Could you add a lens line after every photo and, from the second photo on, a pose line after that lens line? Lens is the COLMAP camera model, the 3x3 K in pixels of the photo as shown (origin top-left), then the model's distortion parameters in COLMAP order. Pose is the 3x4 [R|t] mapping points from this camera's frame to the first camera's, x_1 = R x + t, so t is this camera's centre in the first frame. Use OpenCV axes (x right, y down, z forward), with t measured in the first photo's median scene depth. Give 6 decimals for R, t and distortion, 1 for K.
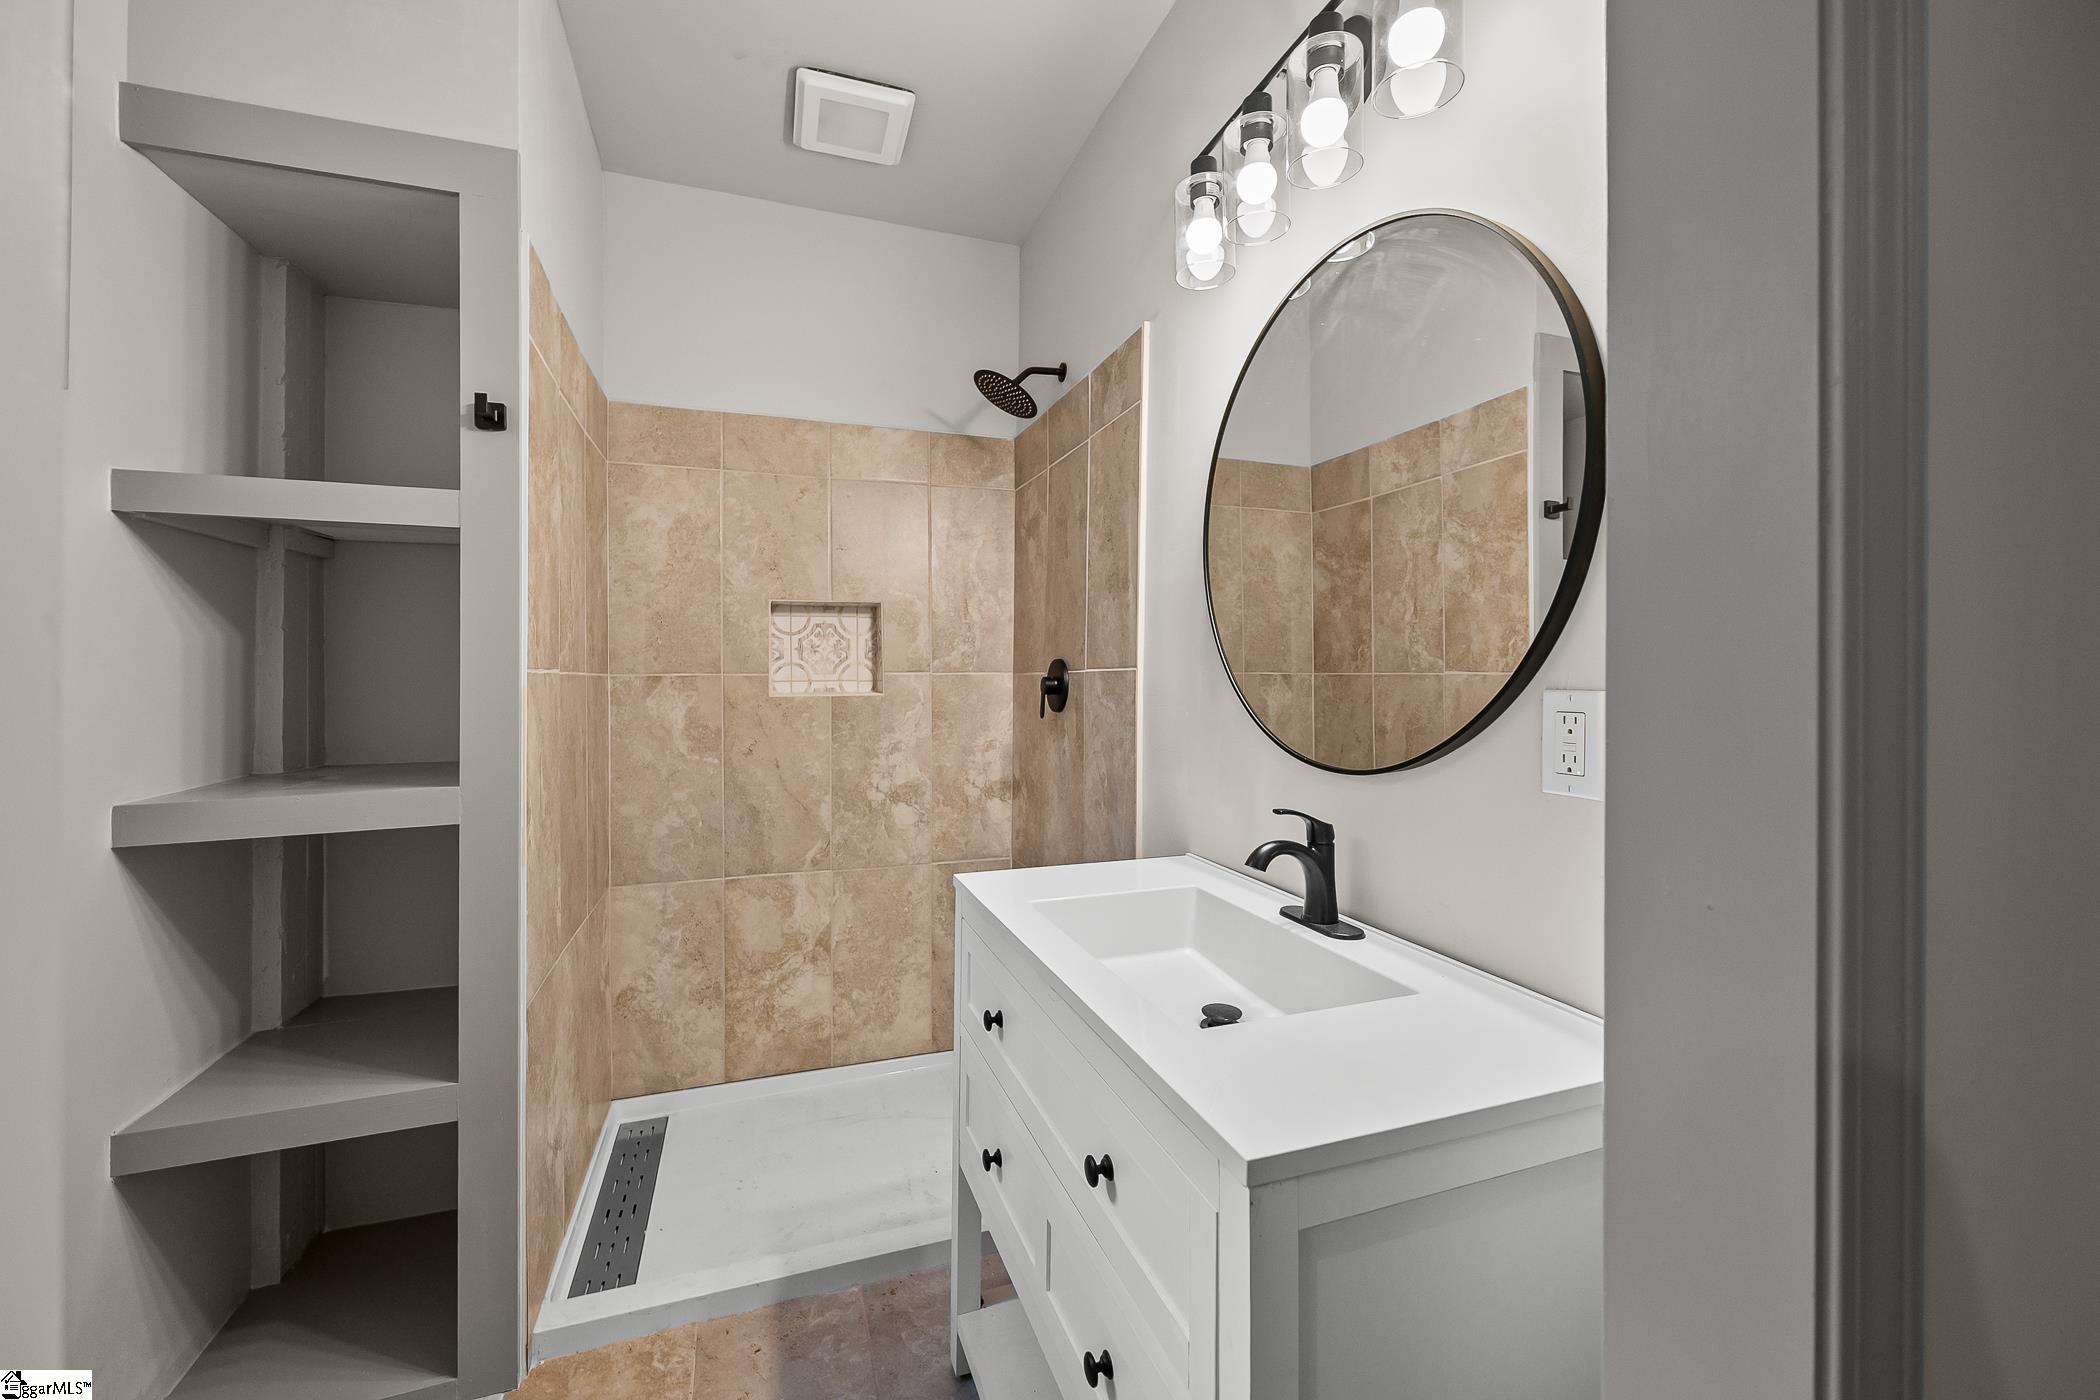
lens RADIAL K [[832.0, 0, 1030.8], [0, 832.0, 677.6], [0, 0, 1]] dist [-0.002952, 0.000523]
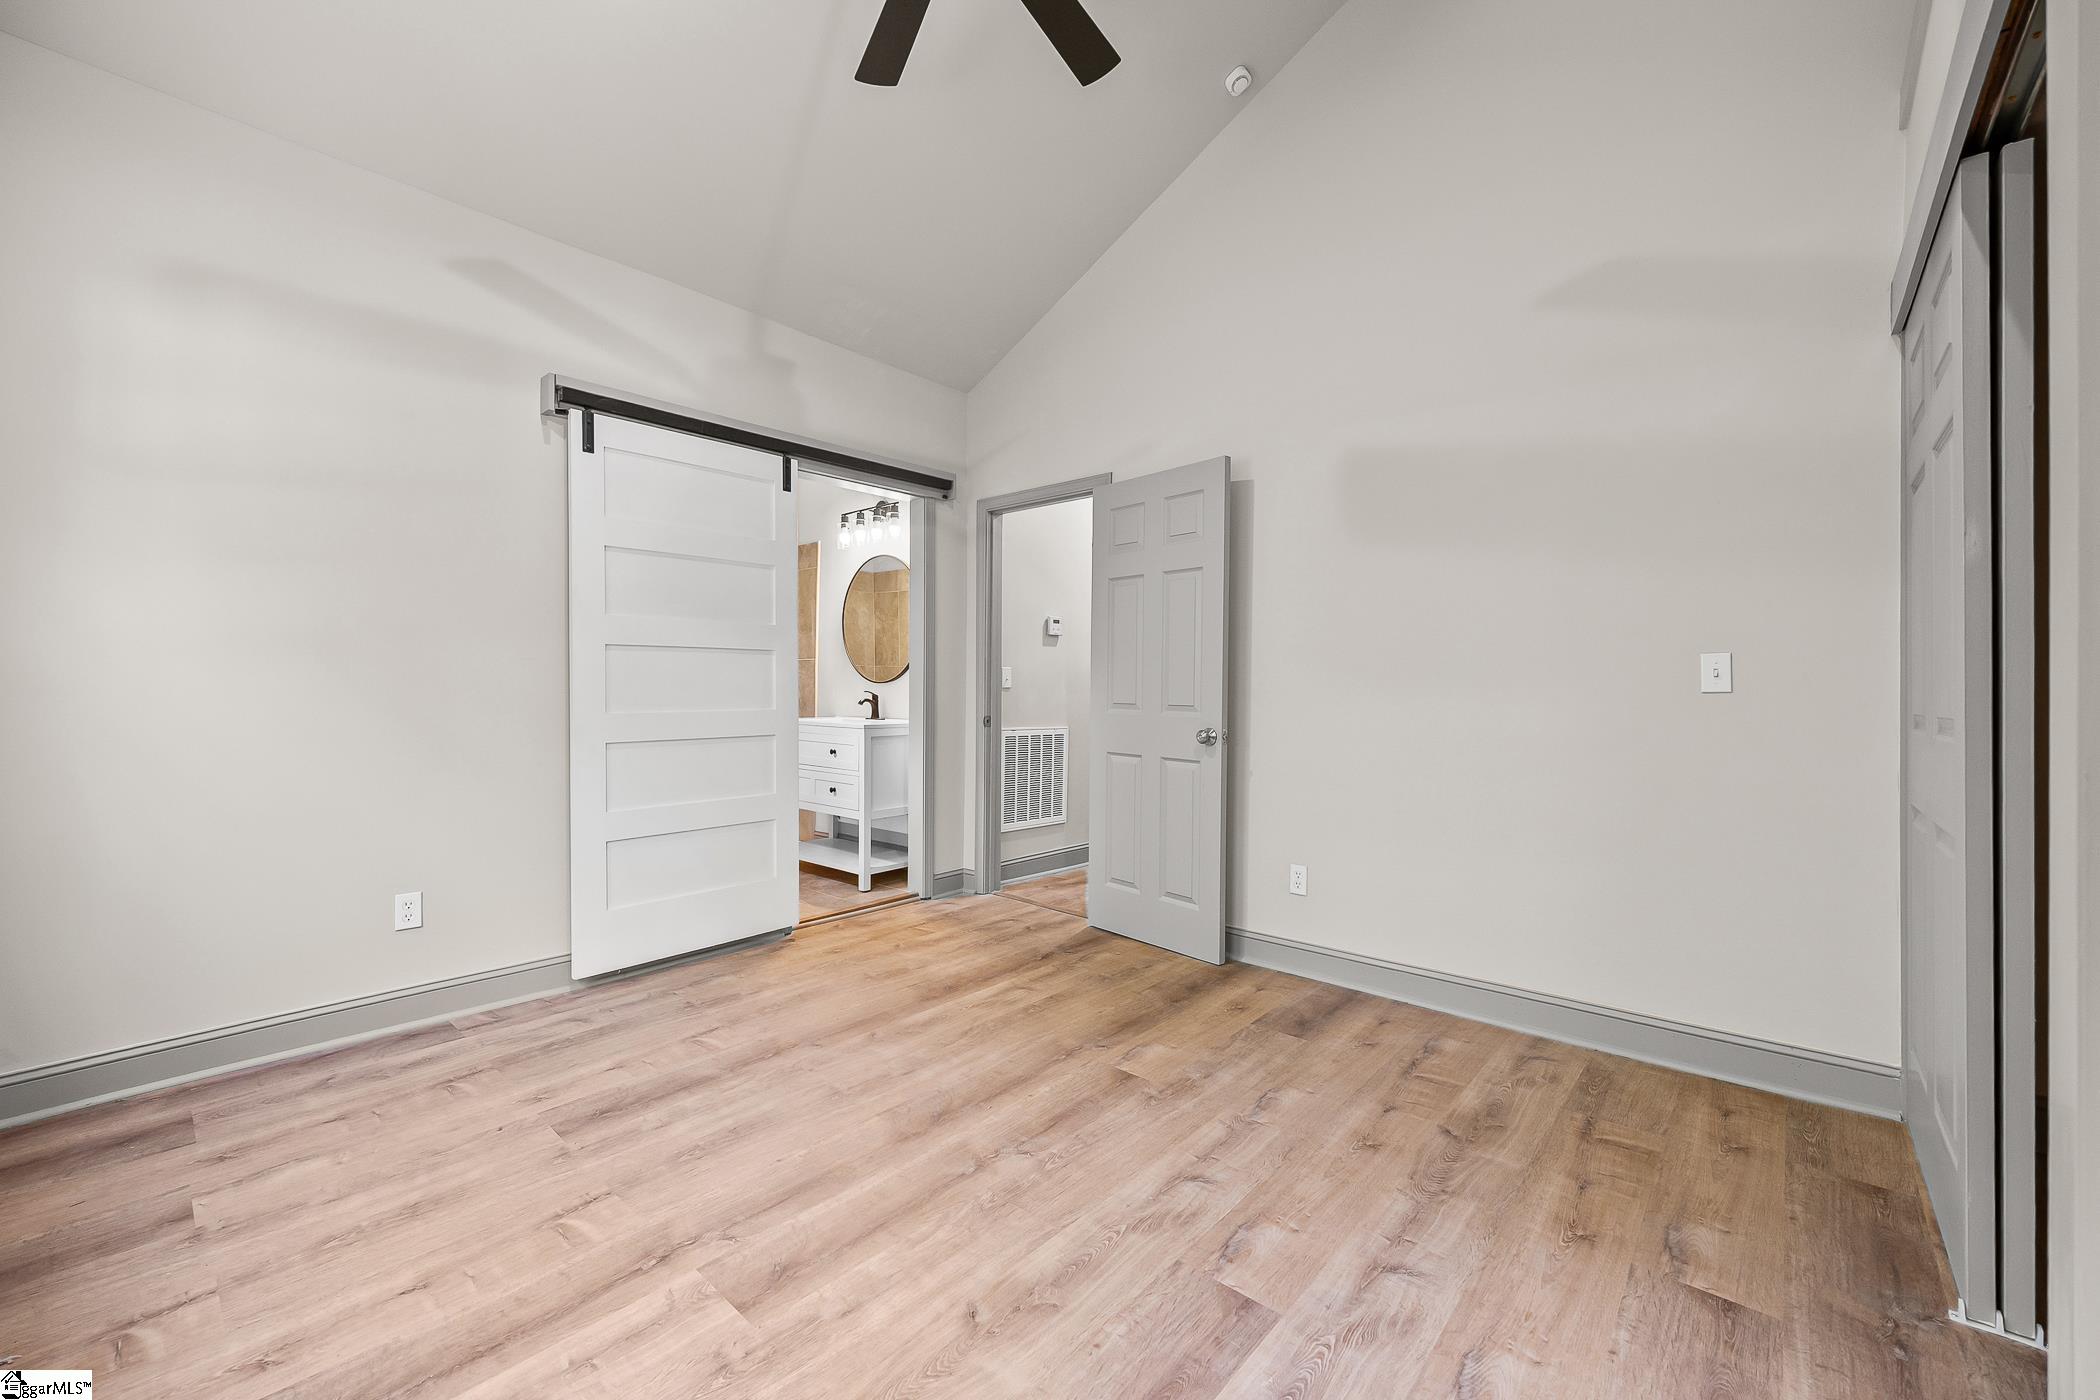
lens RADIAL K [[832.0, 0, 1018.9], [0, 832.0, 678.6], [0, 0, 1]] dist [-0.002952, 0.000523]
pose [[0.877482, 0.013633, 0.479416, -0.473247], [-0.011405, 0.999906, -0.007559, 0.051325], [-0.479474, 0.001165, 0.877555, -1.395673]]
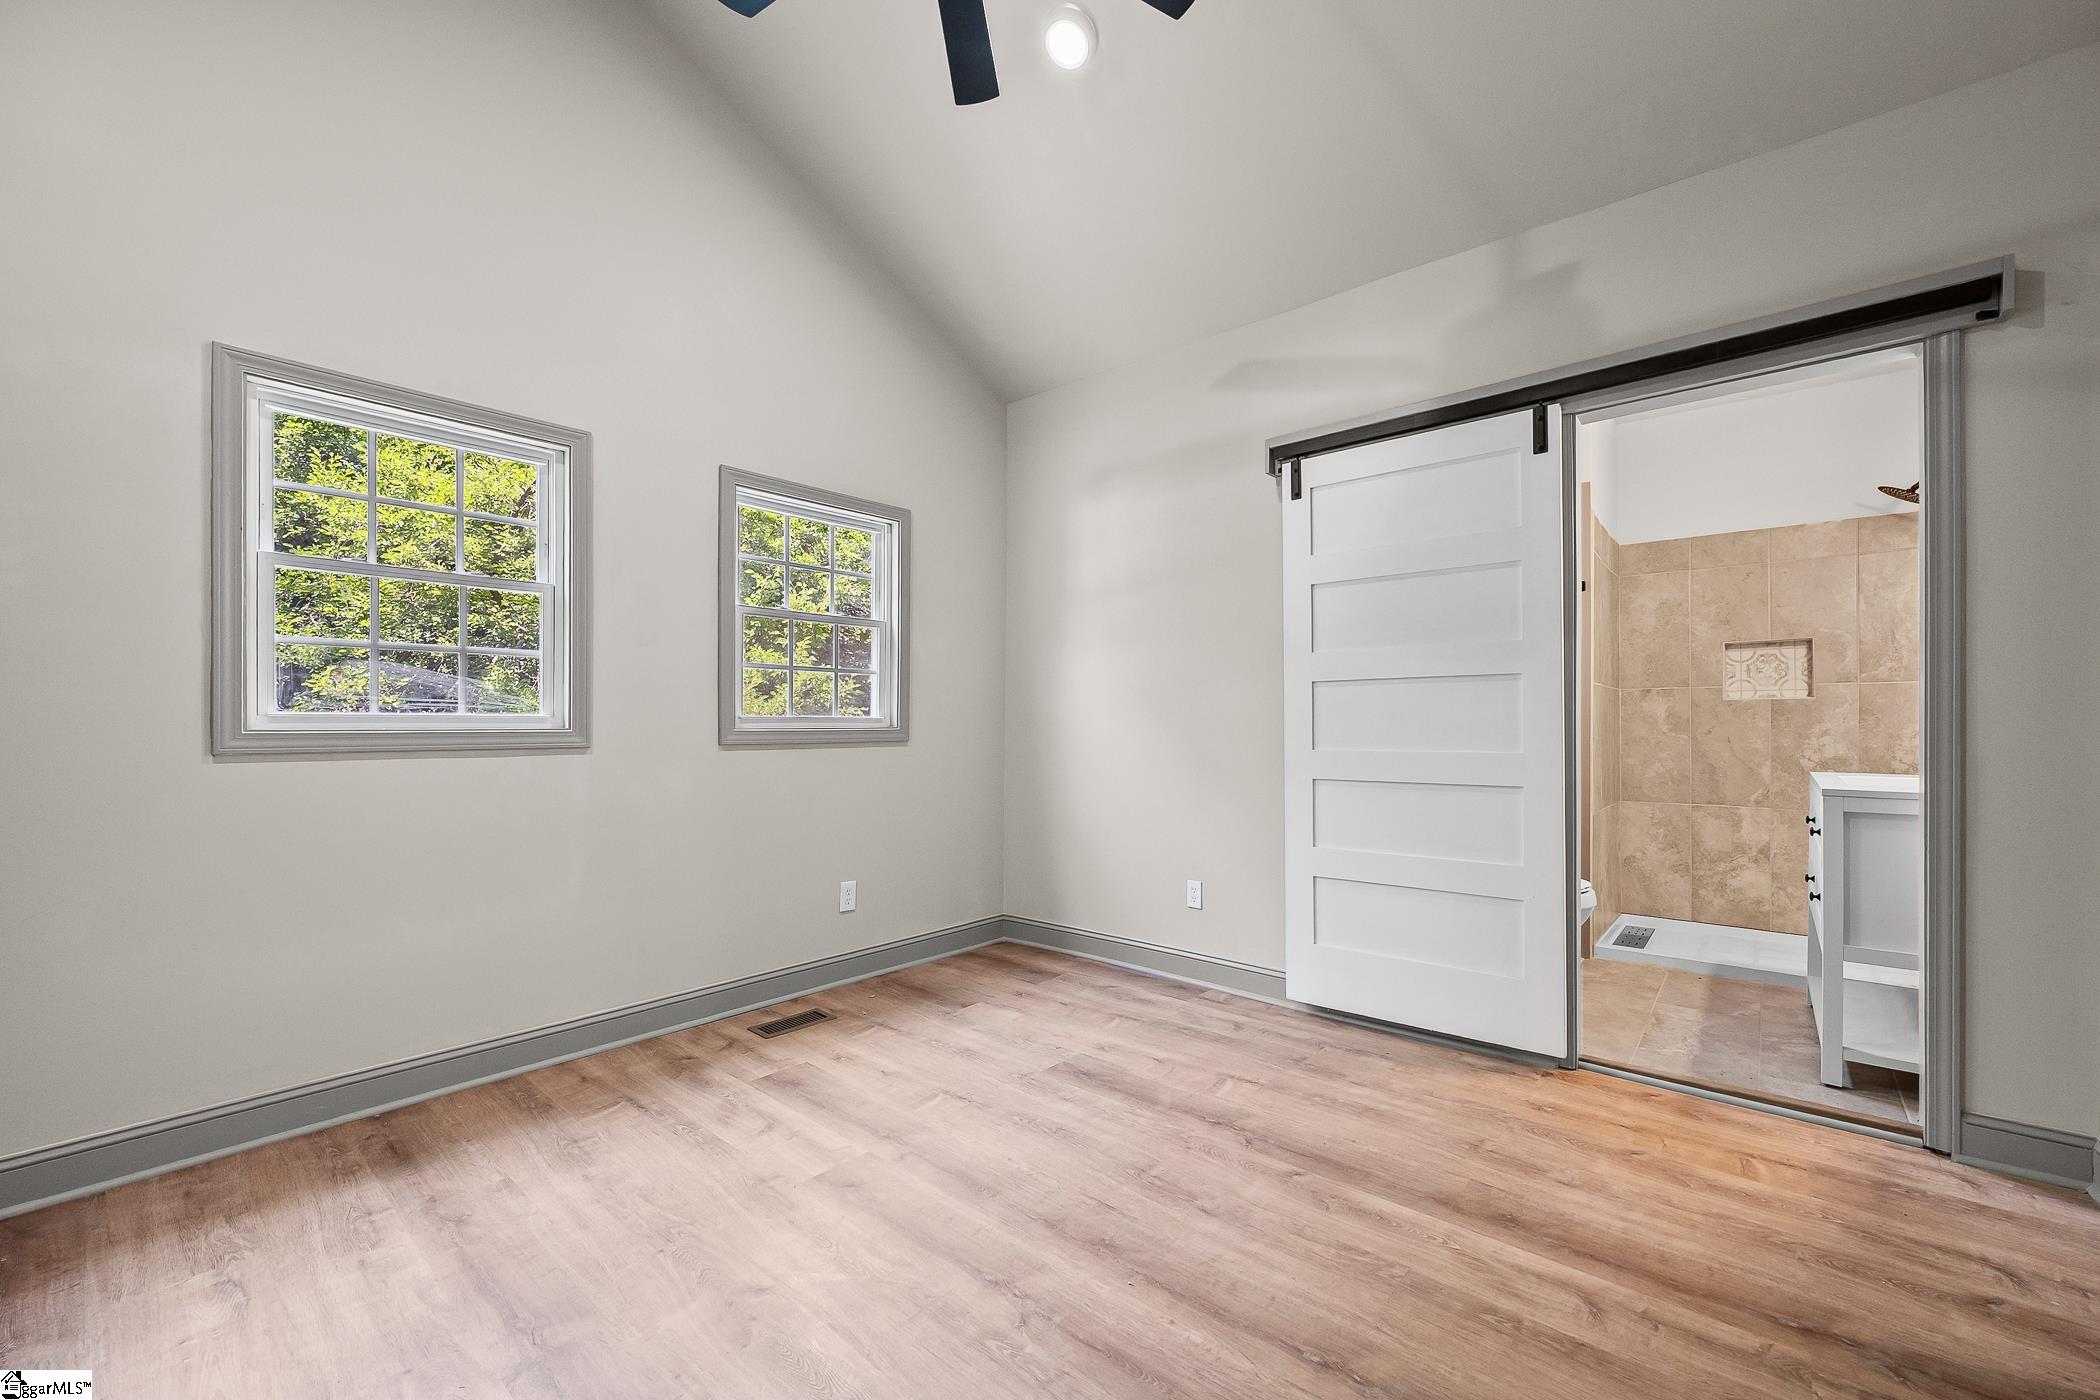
lens RADIAL K [[832.0, 0, 1053.7], [0, 832.0, 722.0], [0, 0, 1]] dist [-0.002952, 0.000523]
pose [[0.510153, 0.003838, -0.860075, 0.432944], [0.005269, 0.999957, 0.007588, 0.046876], [0.860068, -0.008402, 0.510111, -1.006493]]
